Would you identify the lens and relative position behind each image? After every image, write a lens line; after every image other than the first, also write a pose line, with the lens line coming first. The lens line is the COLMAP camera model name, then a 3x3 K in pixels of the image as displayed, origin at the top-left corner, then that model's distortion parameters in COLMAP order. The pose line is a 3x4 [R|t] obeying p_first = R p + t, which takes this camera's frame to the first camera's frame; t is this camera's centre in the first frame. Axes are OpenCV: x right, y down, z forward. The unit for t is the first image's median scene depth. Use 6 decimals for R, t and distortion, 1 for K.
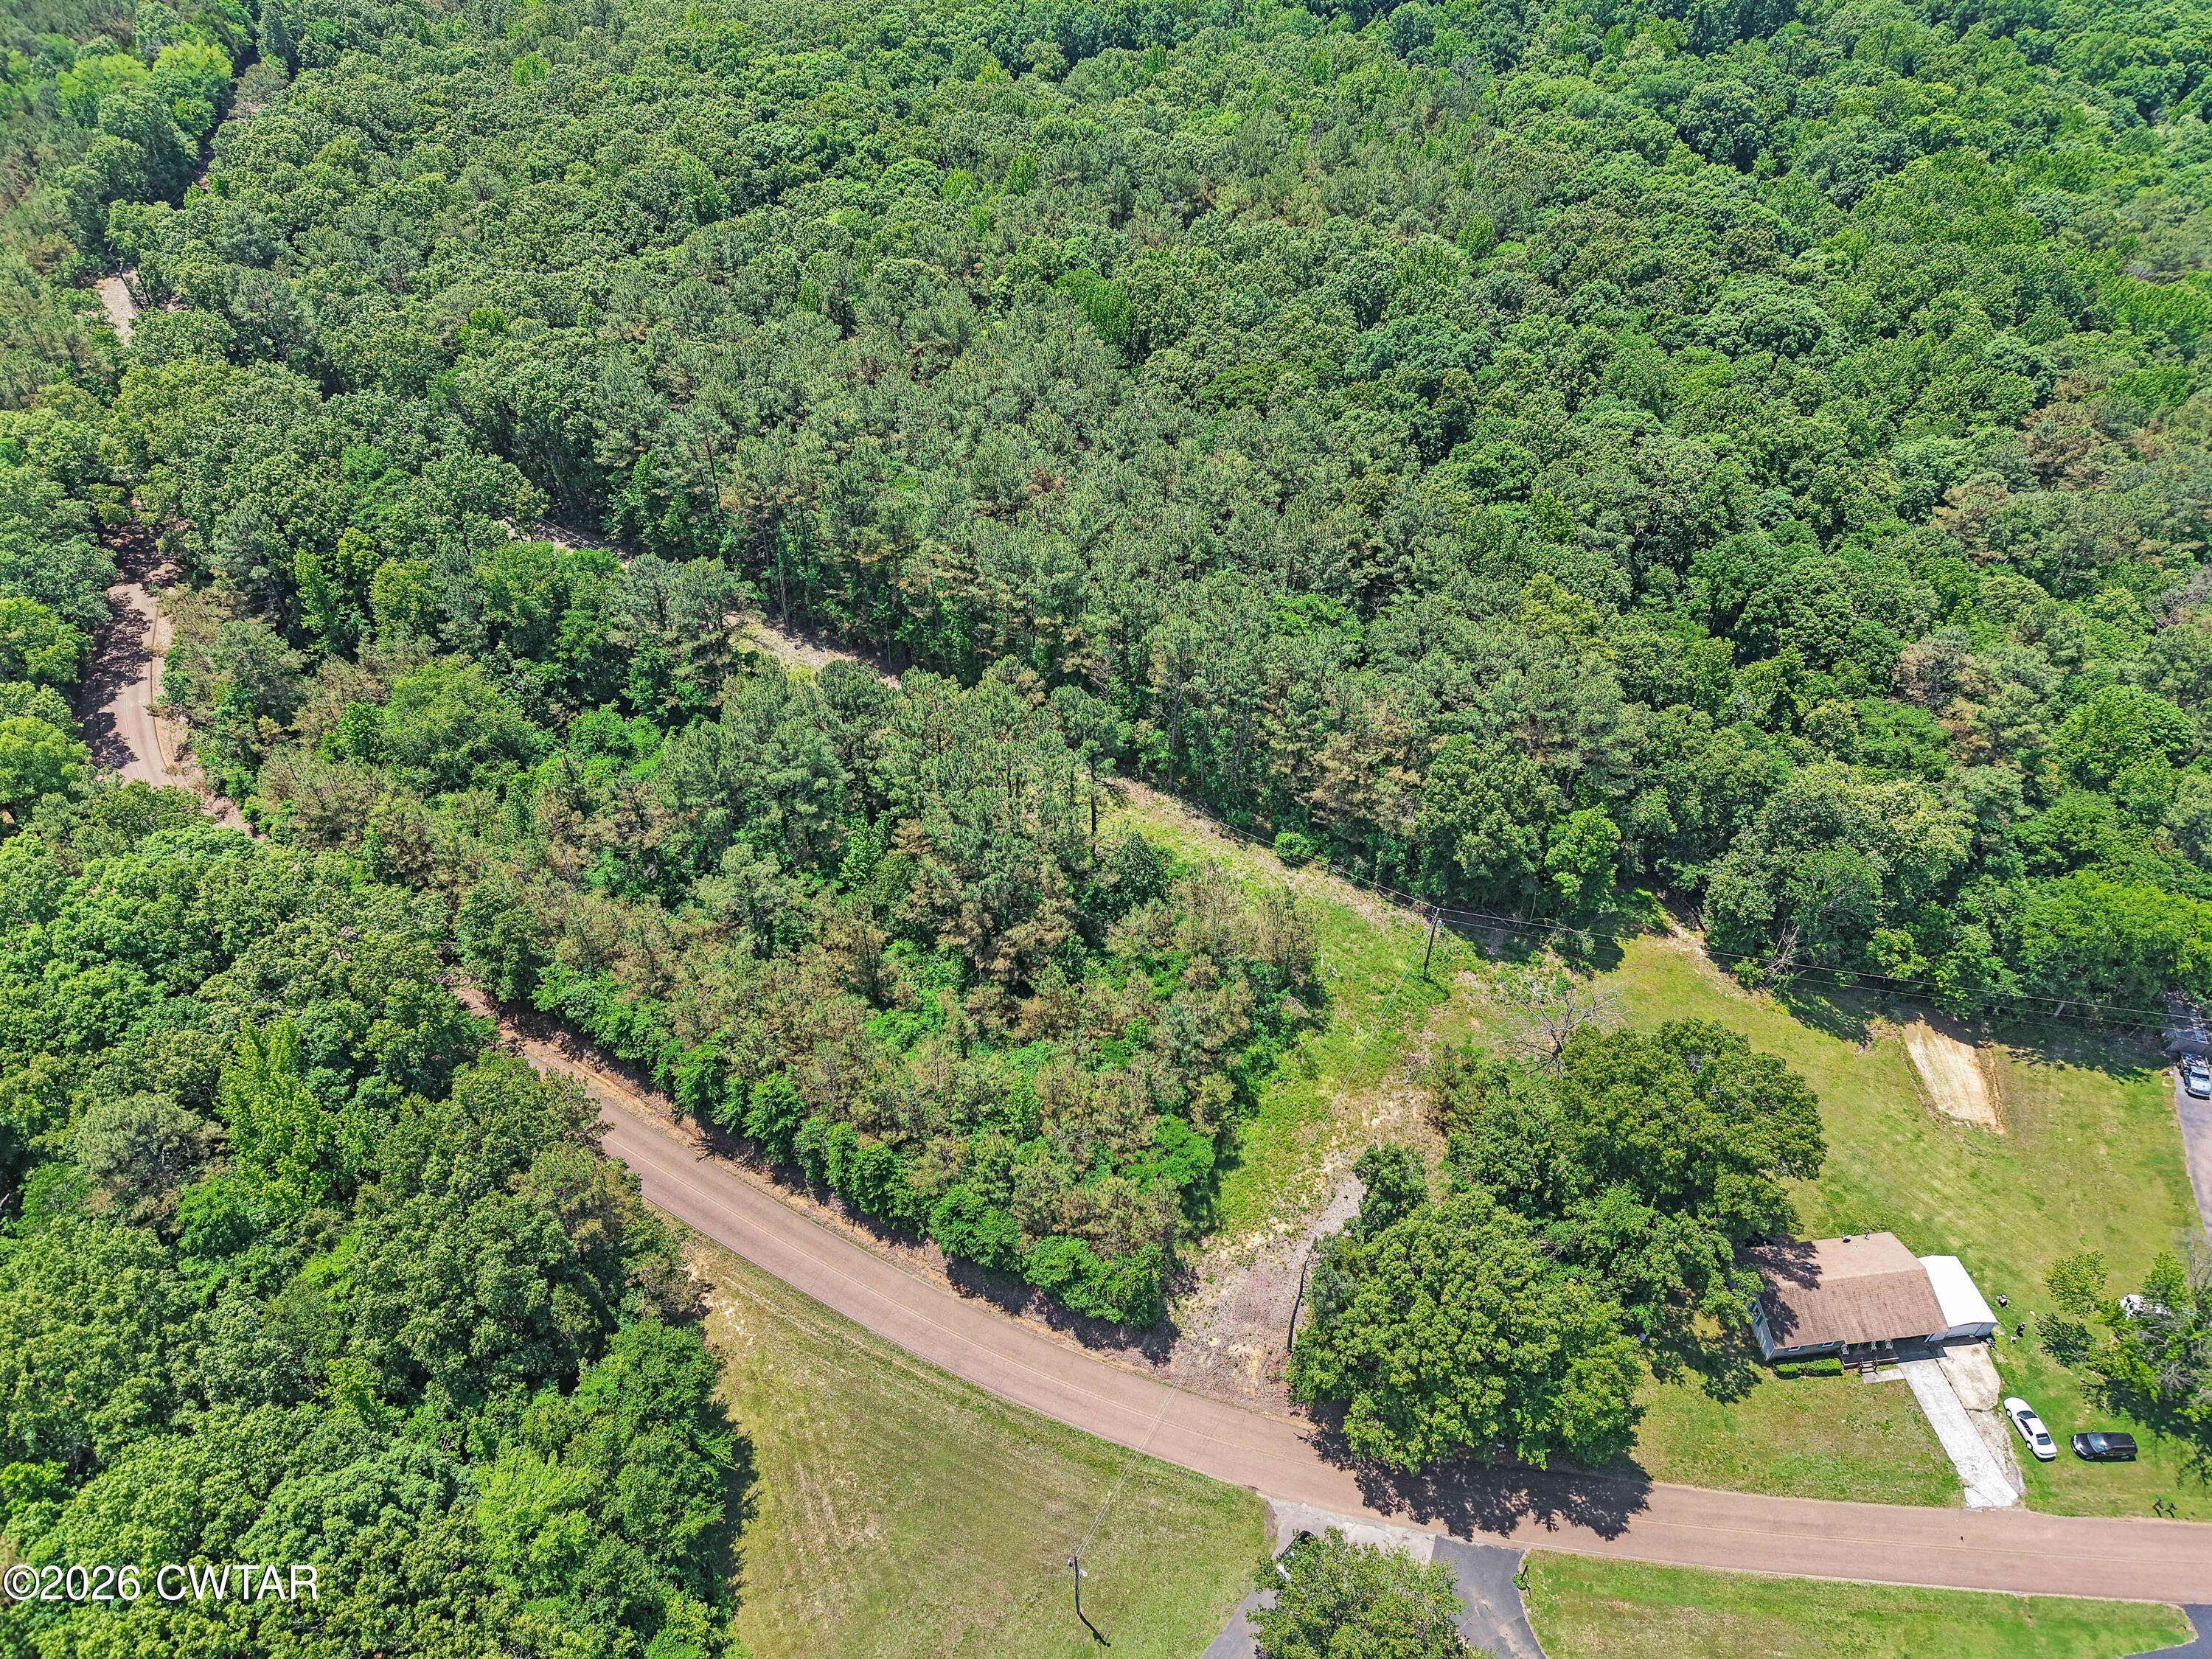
lens RADIAL K [[1499.6, 0, 1103.4], [0, 1499.6, 819.4], [0, 0, 1]] dist [0.013498, -0.012034]
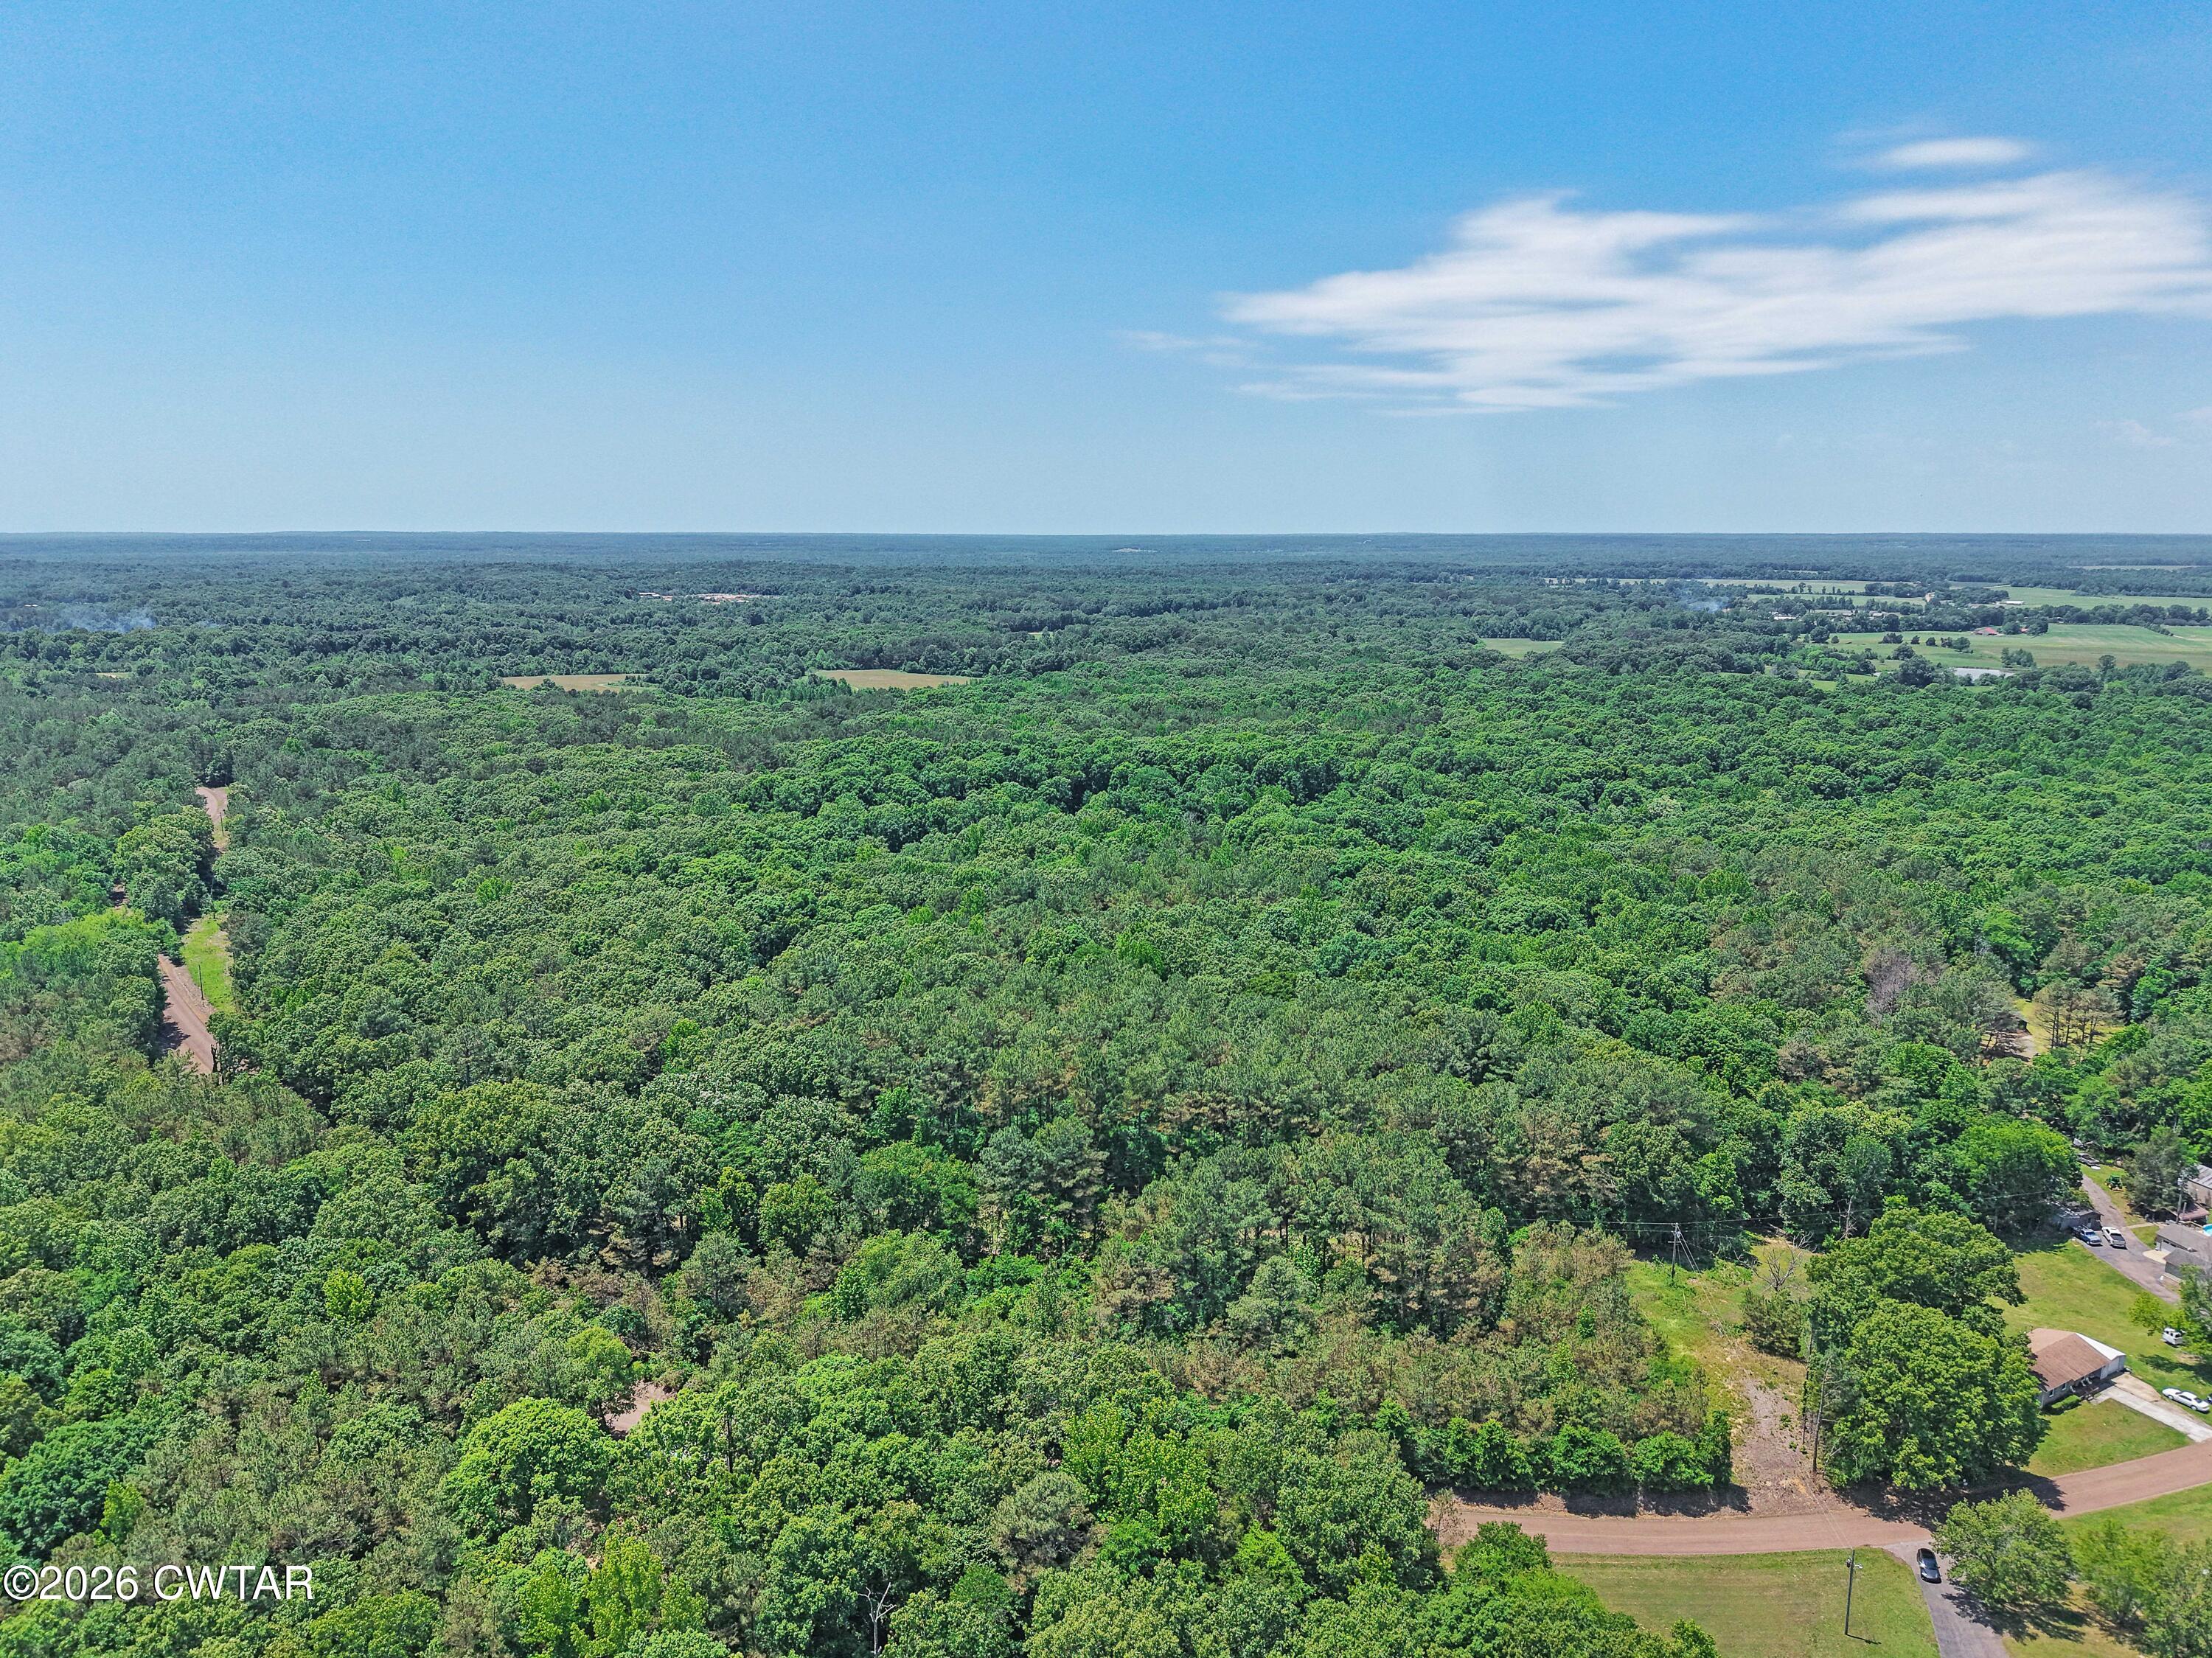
lens RADIAL K [[1486.2, 0, 1105.4], [0, 1486.2, 879.1], [0, 0, 1]] dist [0.028408, -0.028504]
pose [[0.923366, -0.106304, 0.368910, -0.755889], [0.265299, 0.871243, -0.412978, 0.209865], [-0.277510, 0.479202, 0.832679, -0.215658]]
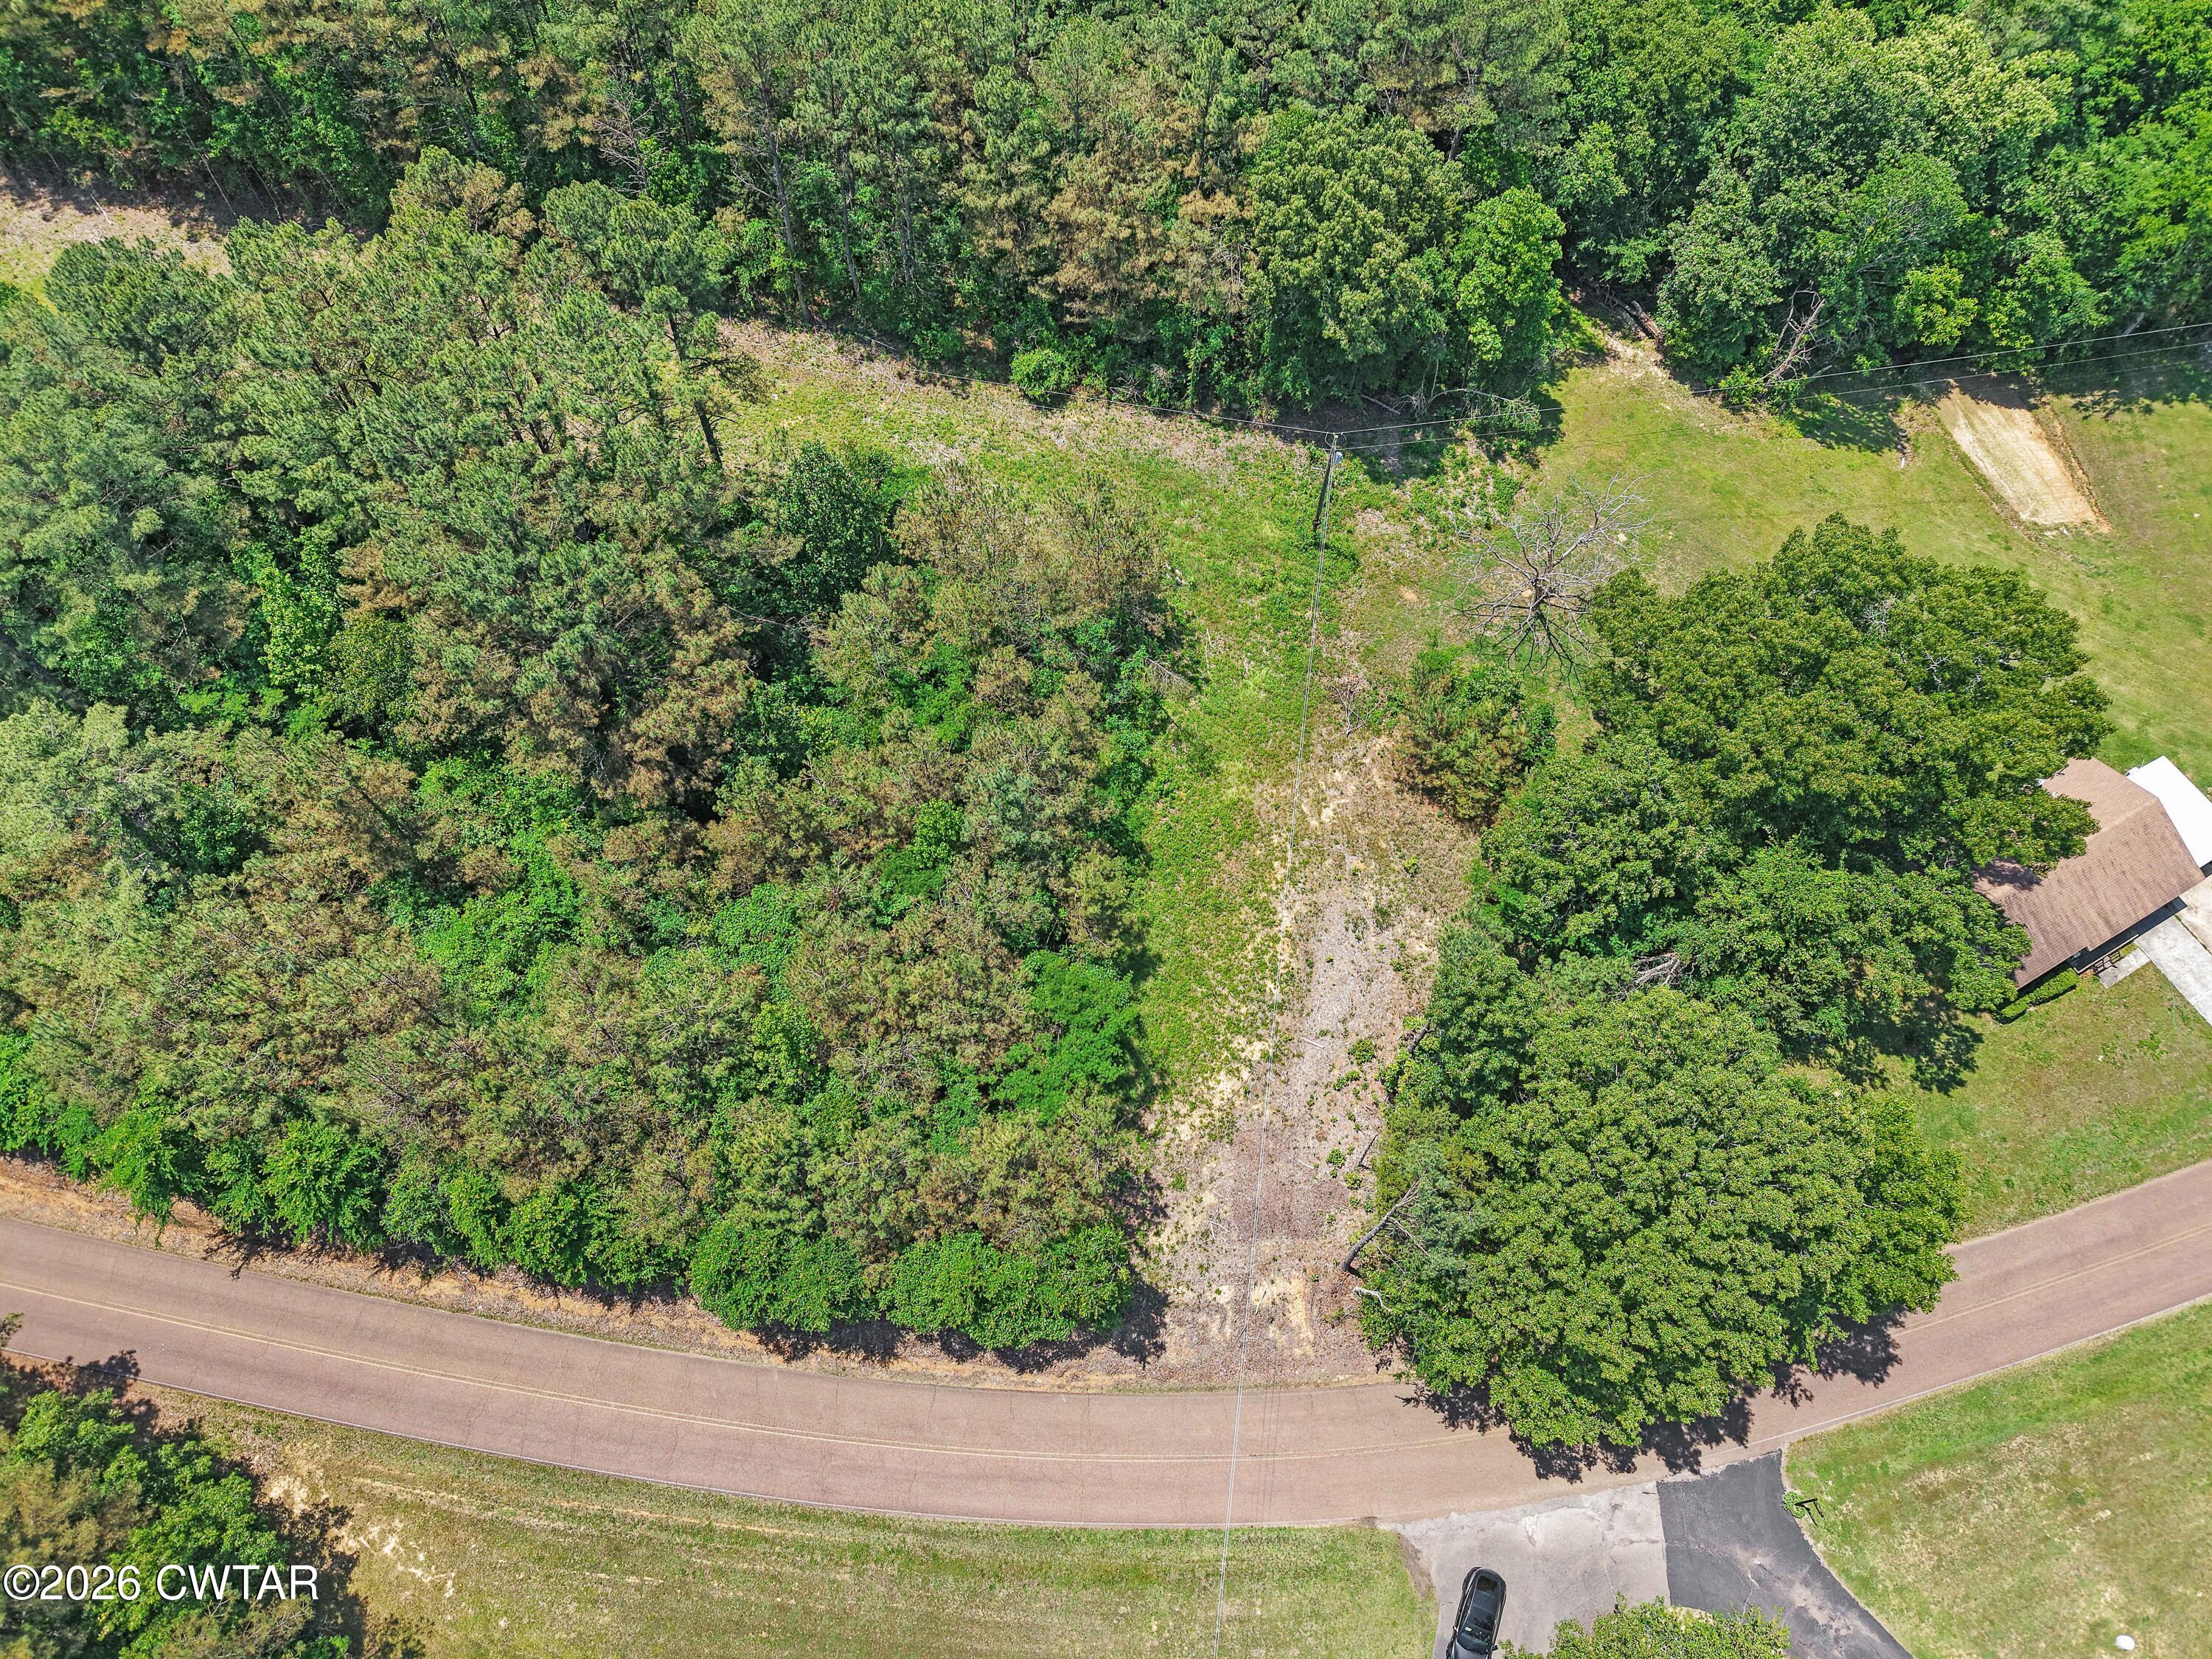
lens RADIAL K [[1499.6, 0, 1103.4], [0, 1499.6, 819.4], [0, 0, 1]] dist [0.013498, -0.012034]
pose [[0.932459, -0.317385, 0.172591, -0.012022], [0.232082, 0.892348, 0.387108, -0.052240], [-0.276873, -0.320907, 0.905737, 0.414837]]
